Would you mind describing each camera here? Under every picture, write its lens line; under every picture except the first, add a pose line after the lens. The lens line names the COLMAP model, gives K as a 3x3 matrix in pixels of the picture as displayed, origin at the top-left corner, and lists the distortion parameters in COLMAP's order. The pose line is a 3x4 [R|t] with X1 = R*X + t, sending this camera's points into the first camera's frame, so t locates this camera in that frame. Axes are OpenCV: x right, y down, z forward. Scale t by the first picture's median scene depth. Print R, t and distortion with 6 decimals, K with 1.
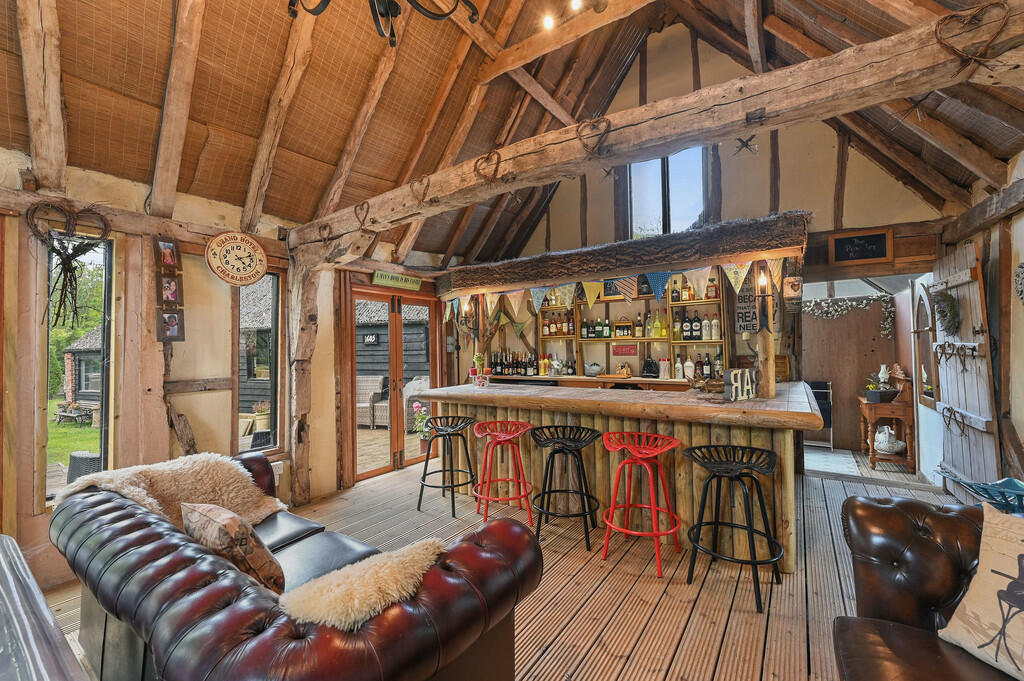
lens RADIAL K [[411.0, 0, 514.4], [0, 411.0, 342.8], [0, 0, 1]] dist [-0.014622, 0.000072]
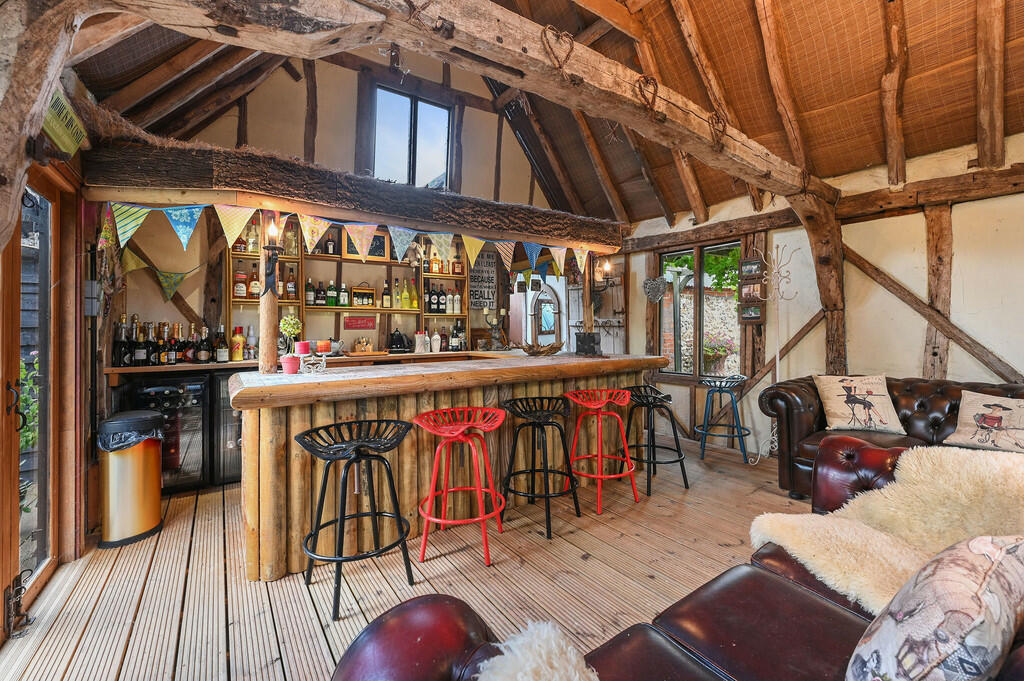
lens RADIAL K [[411.0, 0, 517.2], [0, 411.0, 332.4], [0, 0, 1]] dist [-0.014622, 0.000072]
pose [[0.363661, 0.005973, 0.931512, -0.601011], [-0.009183, 0.999954, -0.002827, 0.056855], [-0.931486, -0.007526, 0.363699, 0.599368]]
